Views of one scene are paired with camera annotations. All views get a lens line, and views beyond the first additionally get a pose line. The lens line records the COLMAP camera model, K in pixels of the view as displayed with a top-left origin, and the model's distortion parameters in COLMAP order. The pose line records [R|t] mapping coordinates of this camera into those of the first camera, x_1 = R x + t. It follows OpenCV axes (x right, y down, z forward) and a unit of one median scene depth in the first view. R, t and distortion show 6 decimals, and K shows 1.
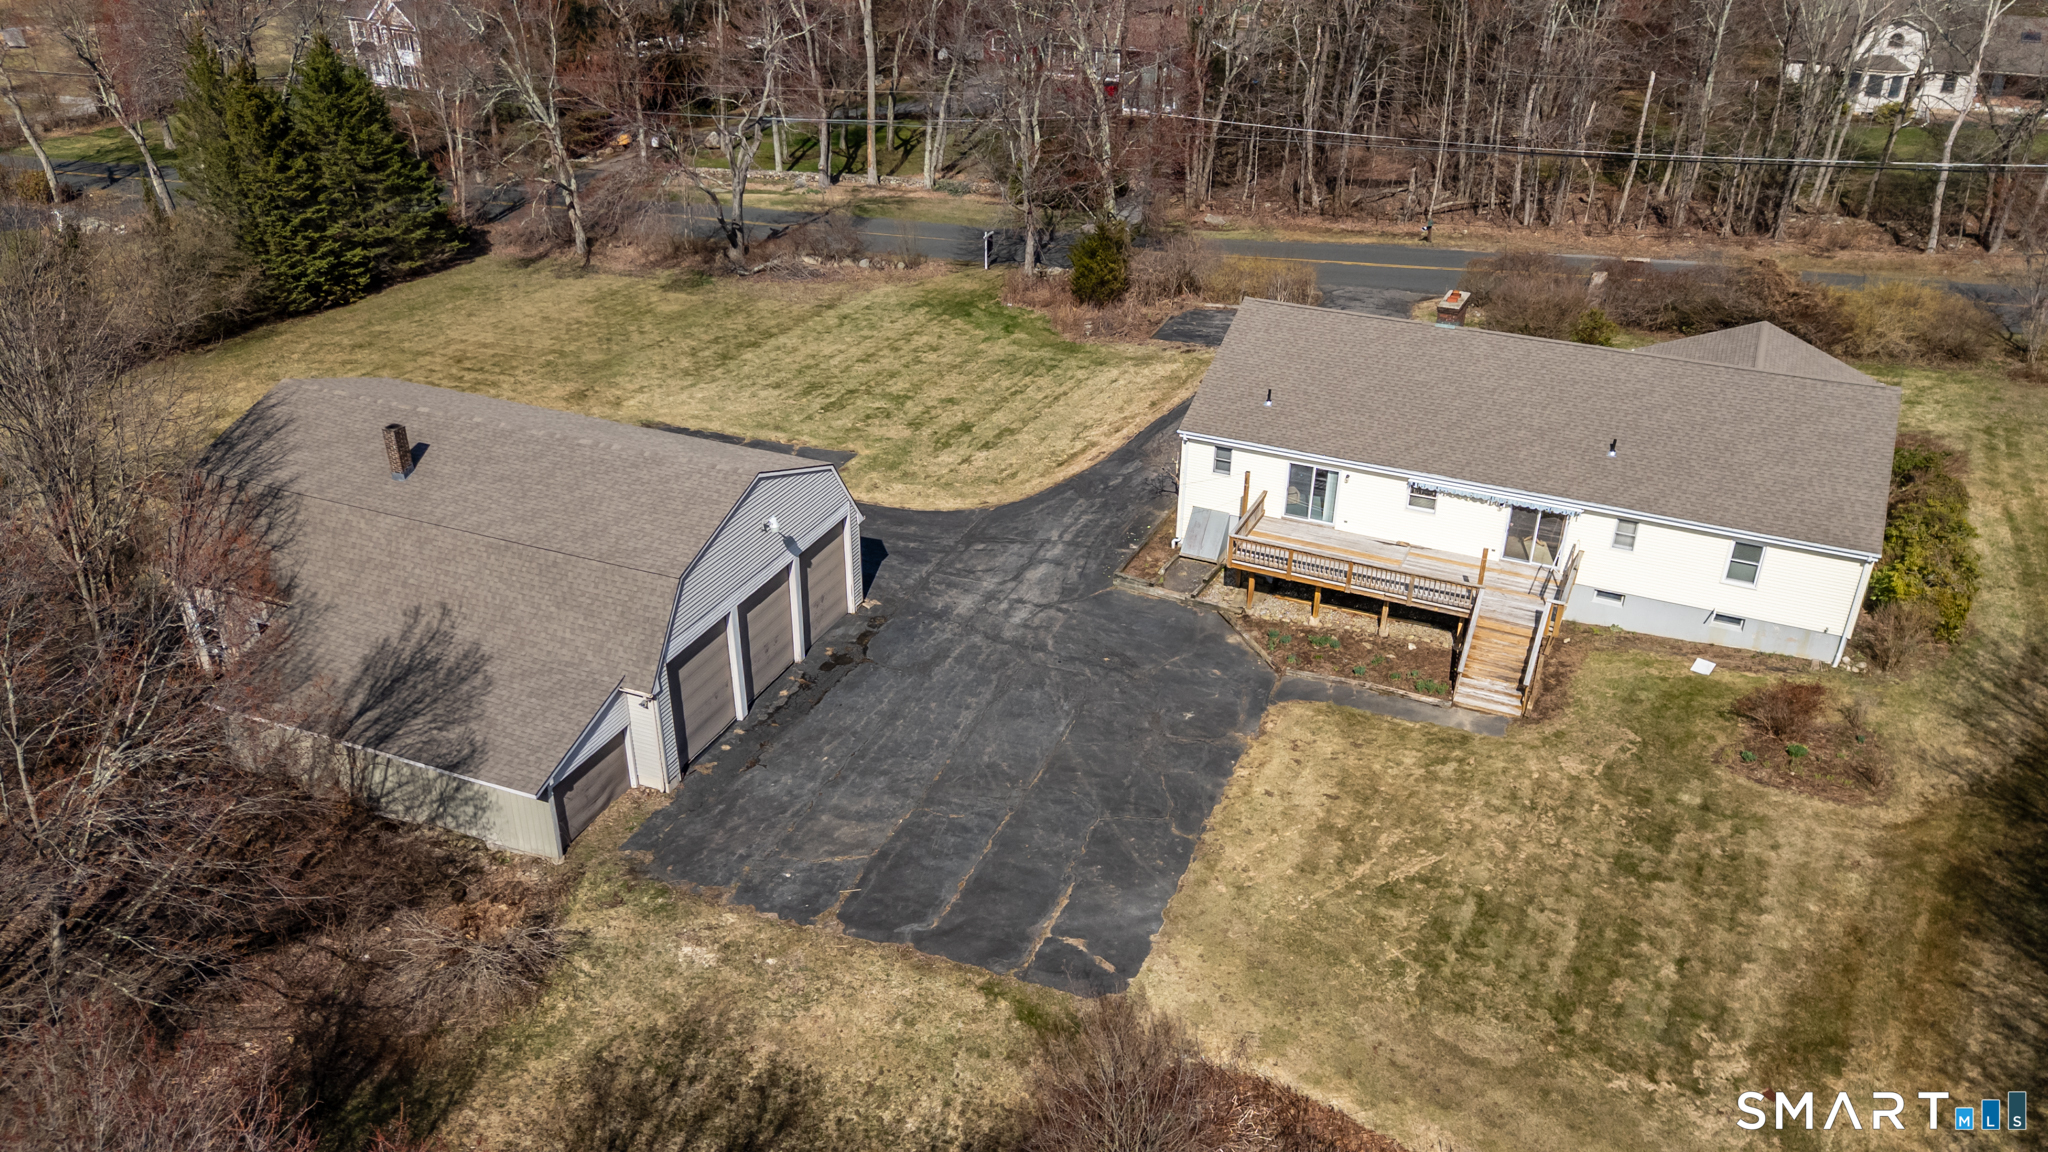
lens RADIAL K [[1511.4, 0, 1015.6], [0, 1511.4, 589.2], [0, 0, 1]] dist [0.124131, -0.155941]
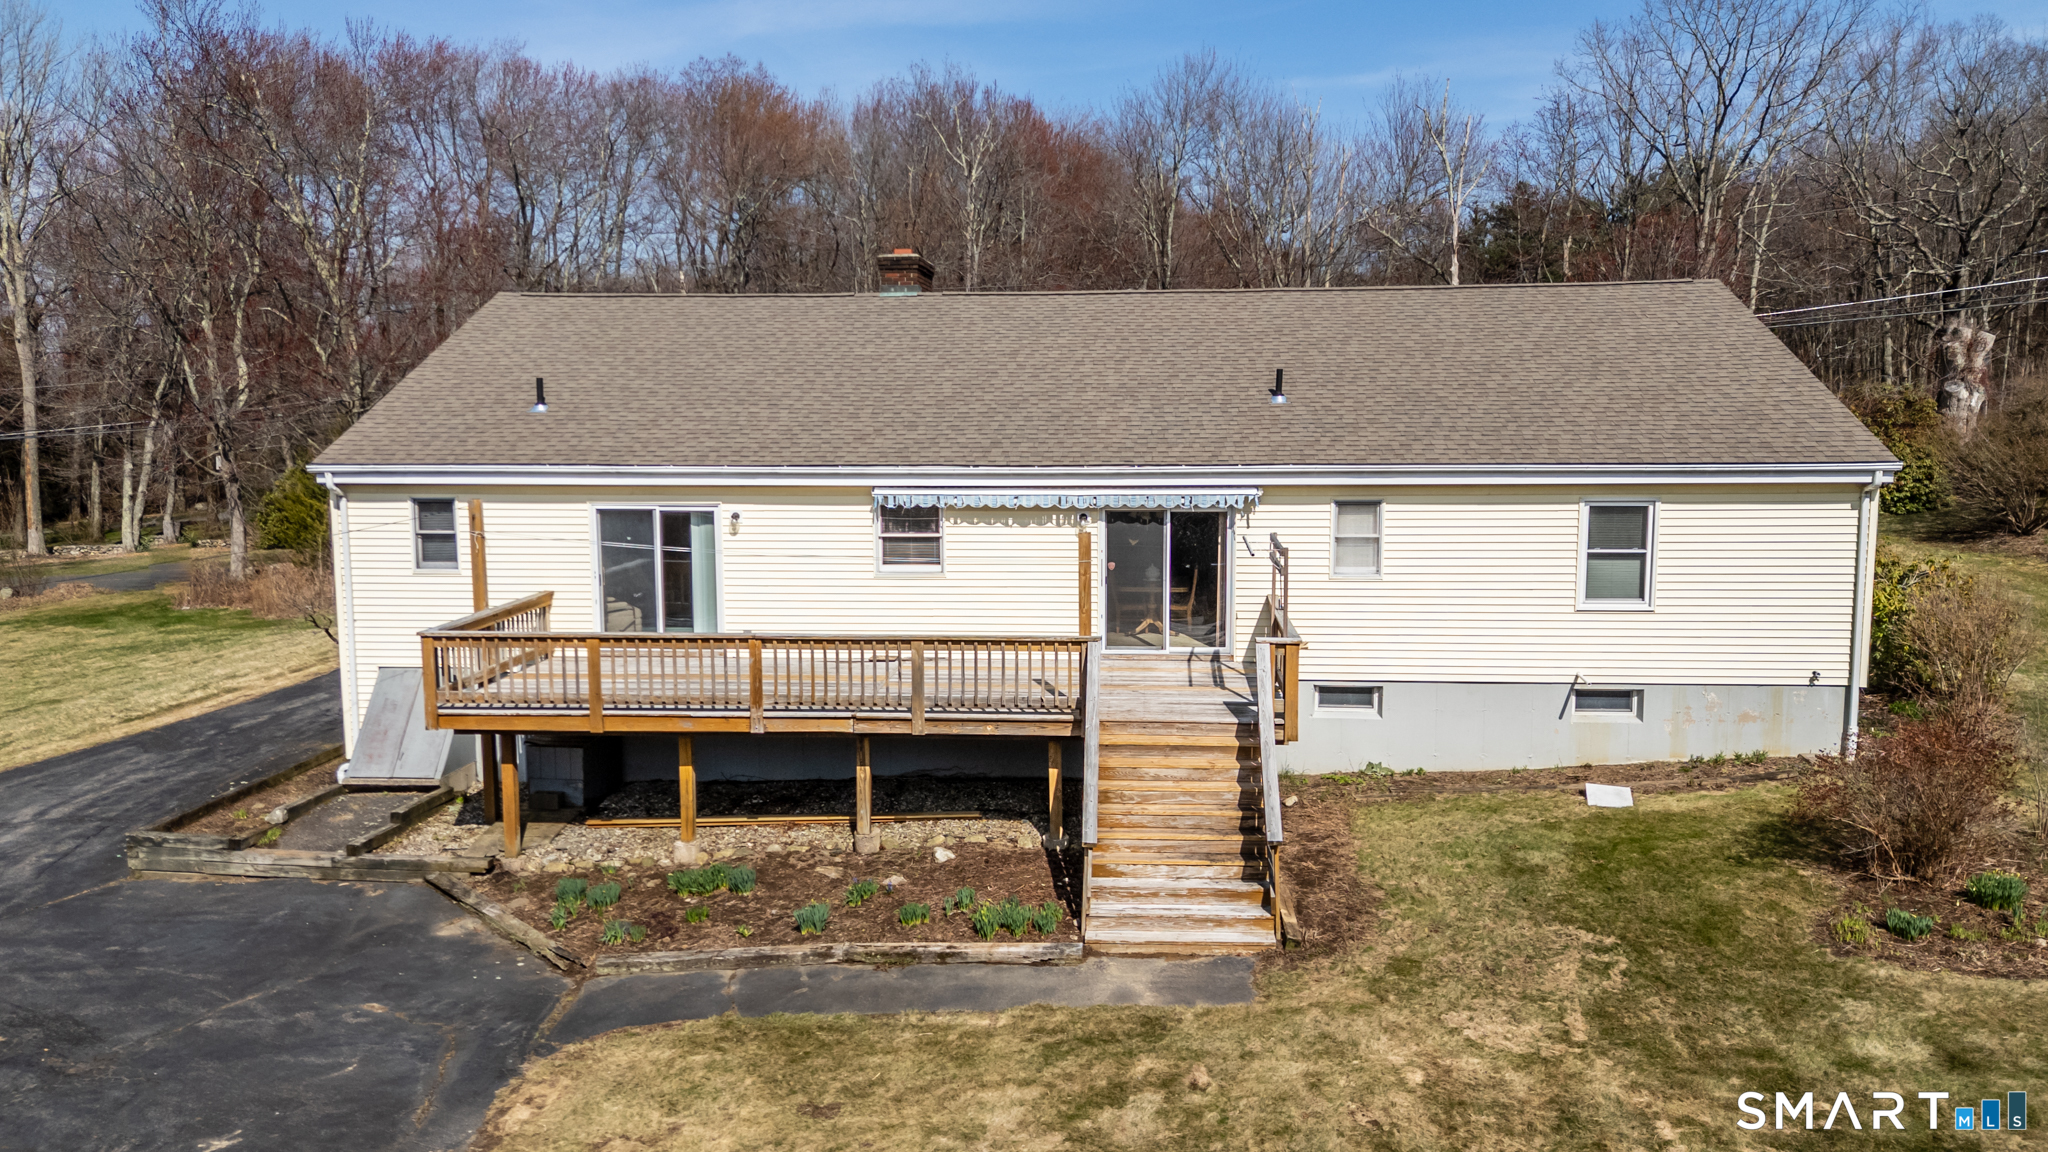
lens RADIAL K [[1511.4, 0, 1015.6], [0, 1511.4, 589.2], [0, 0, 1]] dist [0.124131, -0.155941]
pose [[0.936553, -0.056526, 0.345939, 0.151500], [0.179737, 0.924736, -0.335497, 0.105968], [-0.300938, 0.376389, 0.876224, 0.644573]]
